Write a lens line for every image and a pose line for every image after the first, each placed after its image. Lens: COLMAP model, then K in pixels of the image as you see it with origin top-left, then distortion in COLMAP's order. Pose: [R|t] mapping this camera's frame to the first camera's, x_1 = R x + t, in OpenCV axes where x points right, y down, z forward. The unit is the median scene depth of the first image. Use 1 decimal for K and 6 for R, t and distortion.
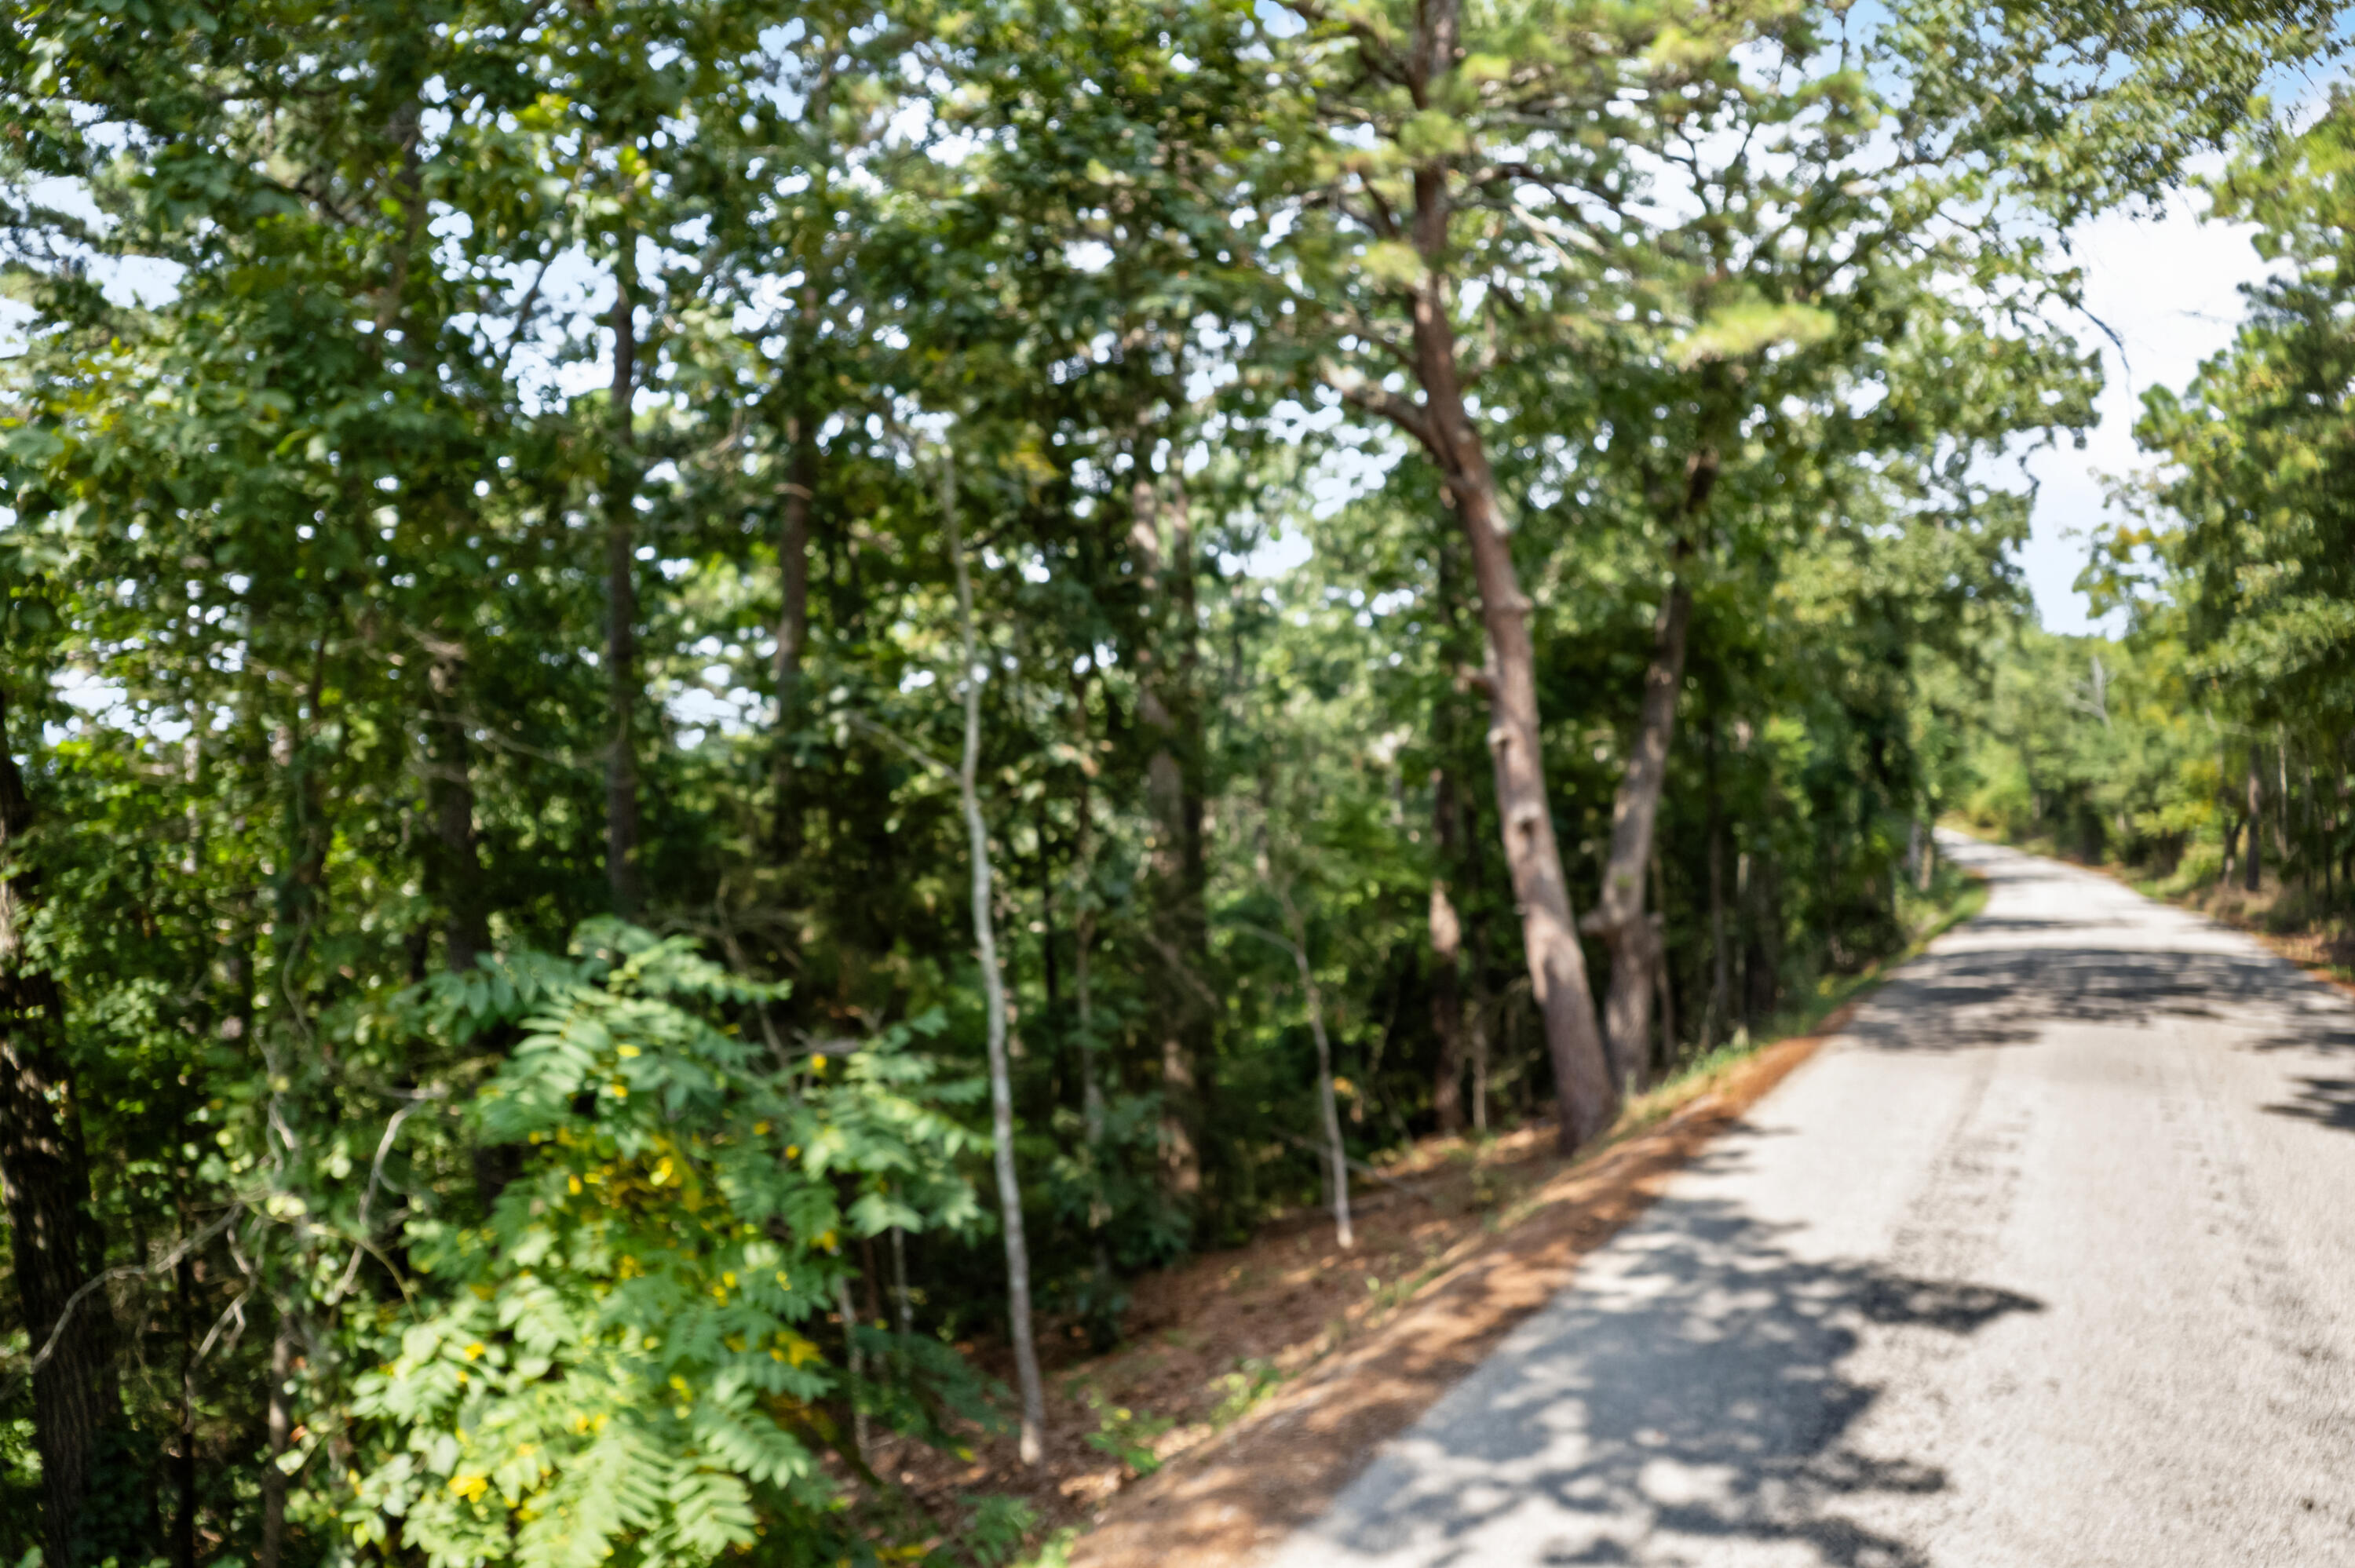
lens RADIAL K [[1499.6, 0, 1161.1], [0, 1499.6, 789.8], [0, 0, 1]] dist [-0.079201, 0.072453]
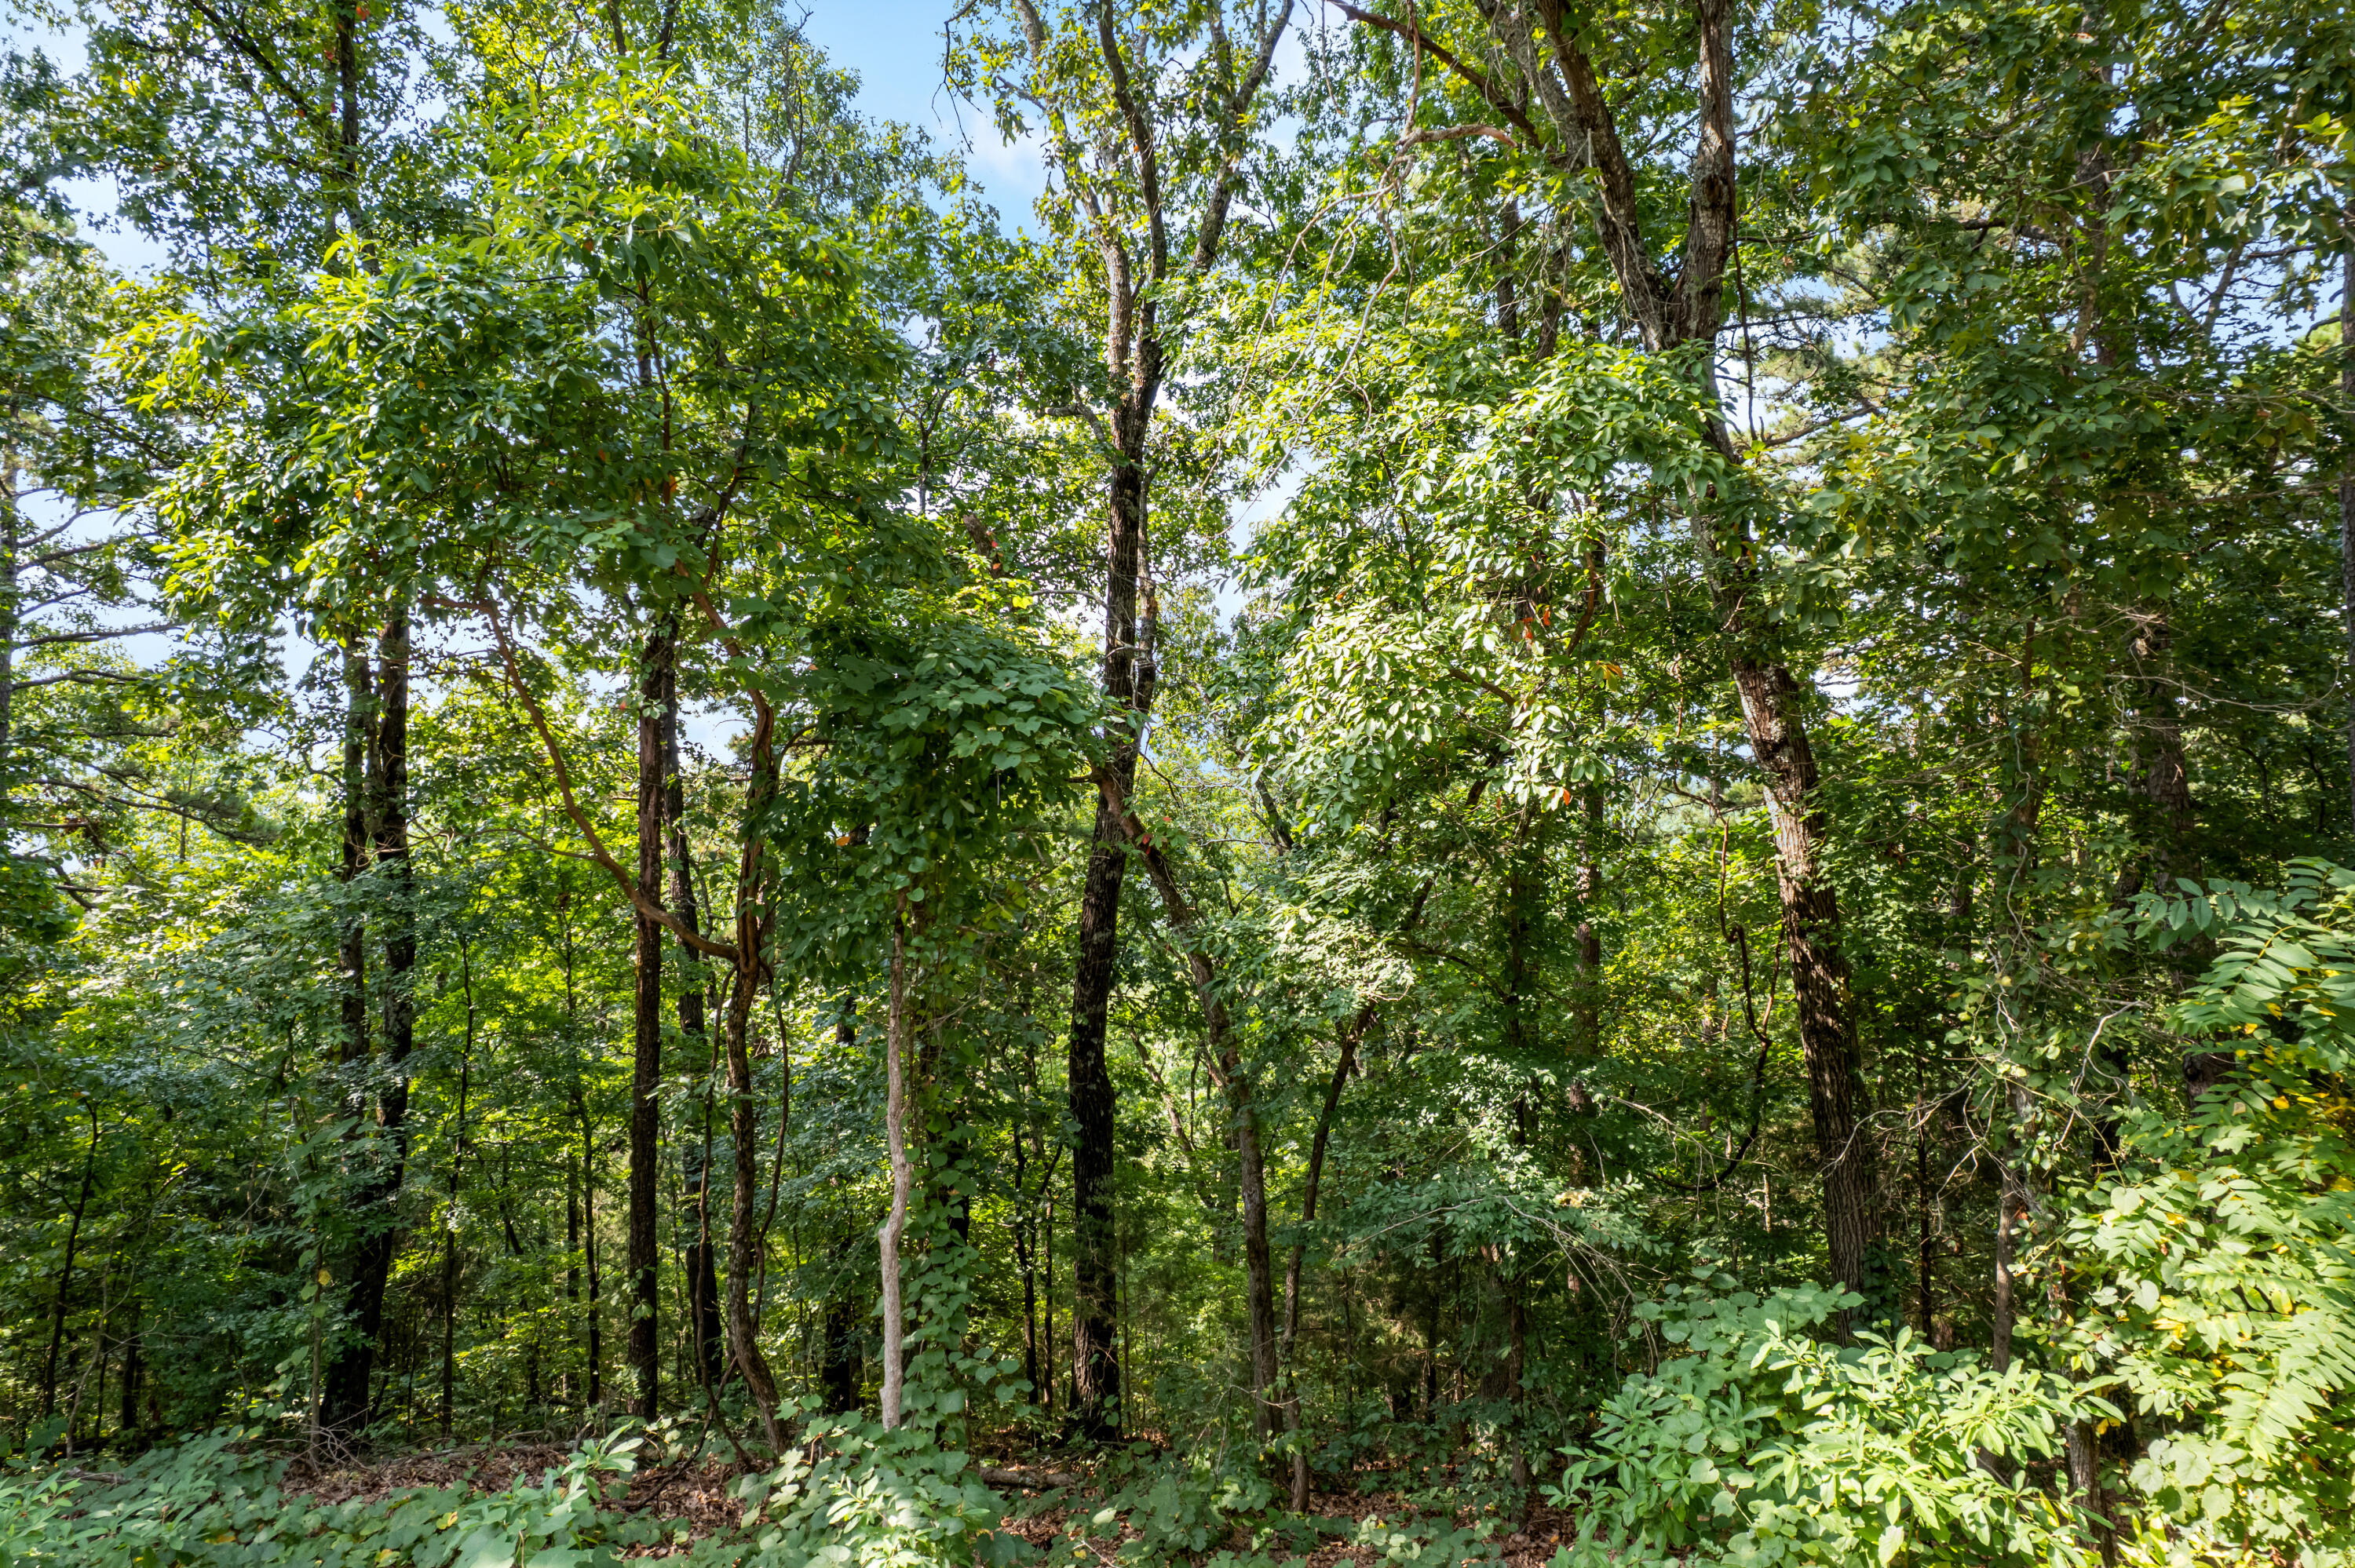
lens RADIAL K [[1499.6, 0, 1161.1], [0, 1499.6, 789.8], [0, 0, 1]] dist [-0.079201, 0.072453]
pose [[0.493594, -0.016715, -0.869532, 0.133703], [0.017887, 0.999799, -0.009066, 0.039841], [0.869509, -0.011078, 0.493794, -0.233038]]
